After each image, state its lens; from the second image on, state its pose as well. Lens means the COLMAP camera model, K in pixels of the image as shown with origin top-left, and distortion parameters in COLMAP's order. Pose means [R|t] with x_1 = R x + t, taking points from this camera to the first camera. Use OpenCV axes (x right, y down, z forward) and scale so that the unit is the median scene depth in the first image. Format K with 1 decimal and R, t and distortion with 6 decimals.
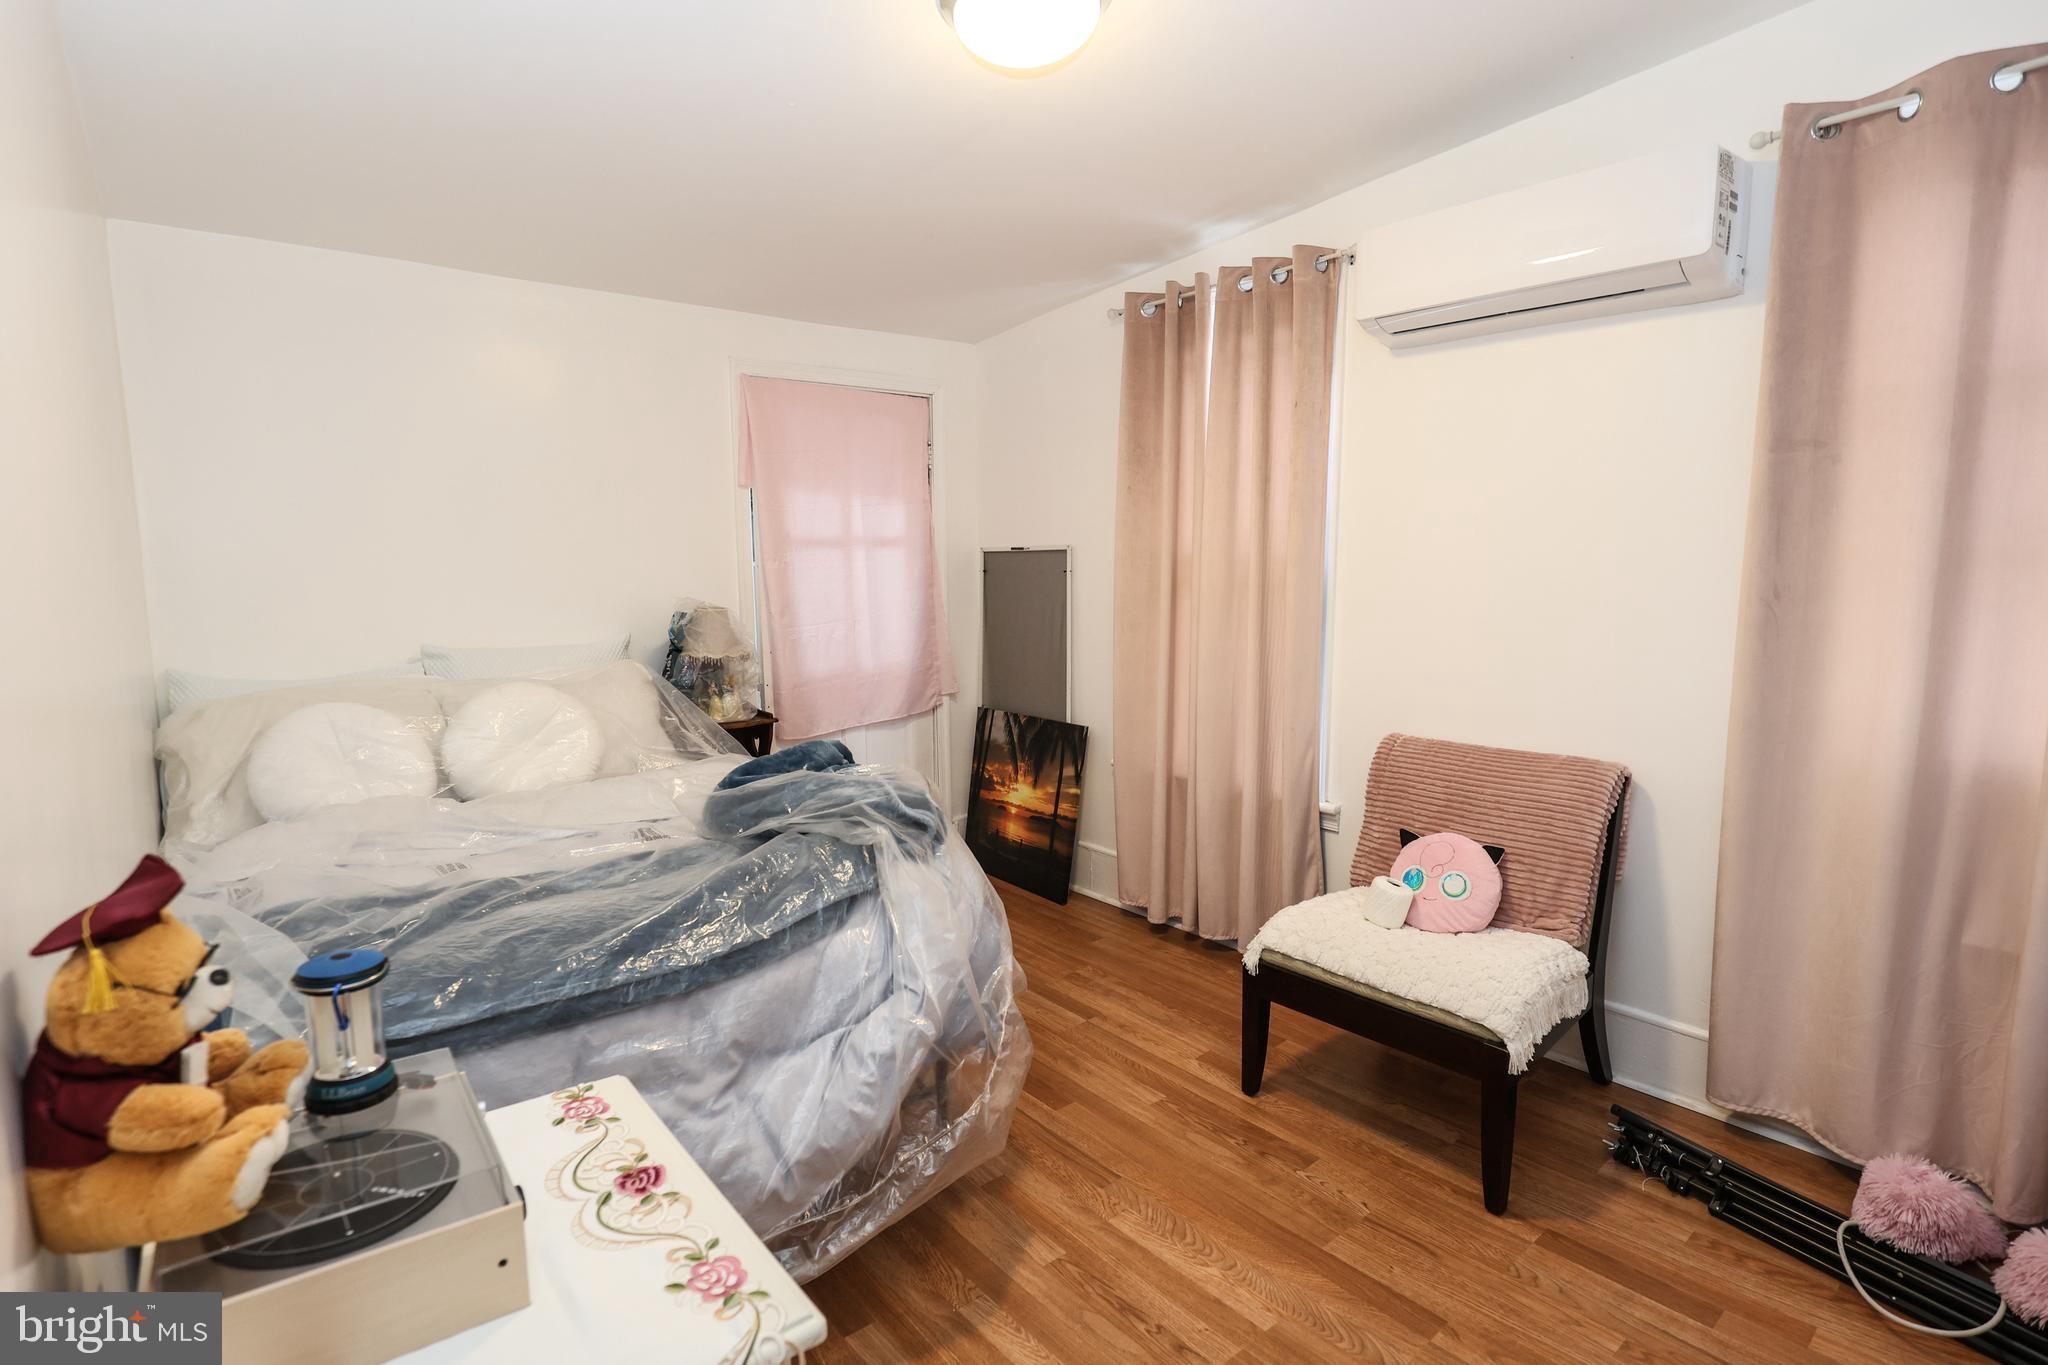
lens RADIAL K [[1004.4, 0, 1035.6], [0, 1004.4, 699.8], [0, 0, 1]] dist [-0.025261, 0.000182]
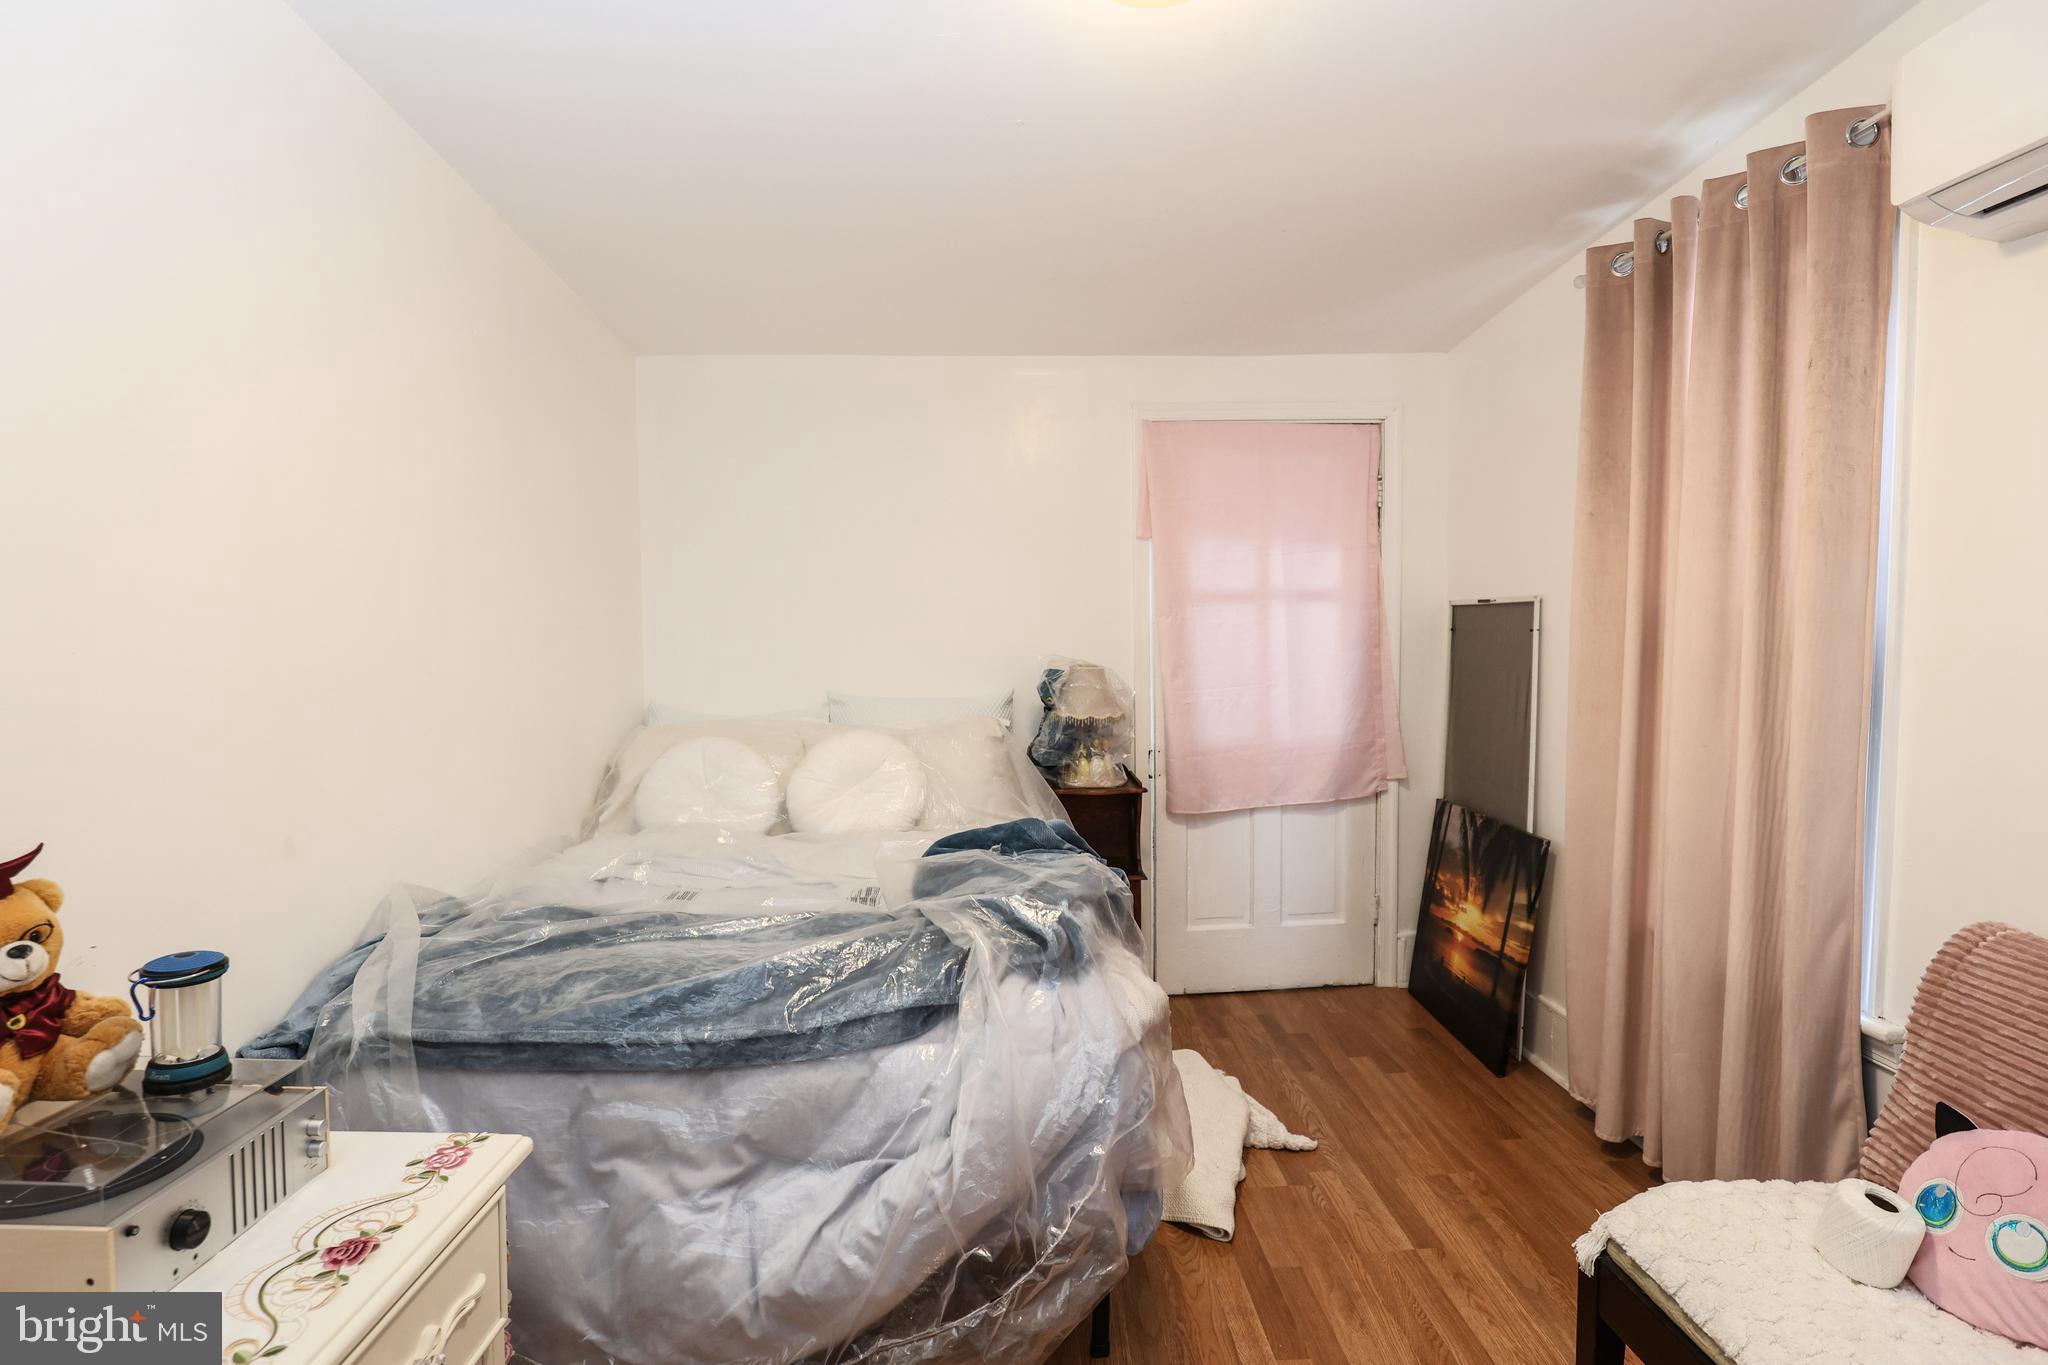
lens RADIAL K [[1028.3, 0, 983.9], [0, 1028.3, 689.6], [0, 0, 1]] dist [-0.030179, 0.001664]
pose [[0.786902, 0.039158, -0.615834, 0.217215], [-0.081933, 0.995779, -0.041375, -0.022360], [0.611614, 0.083015, 0.786789, 0.184498]]
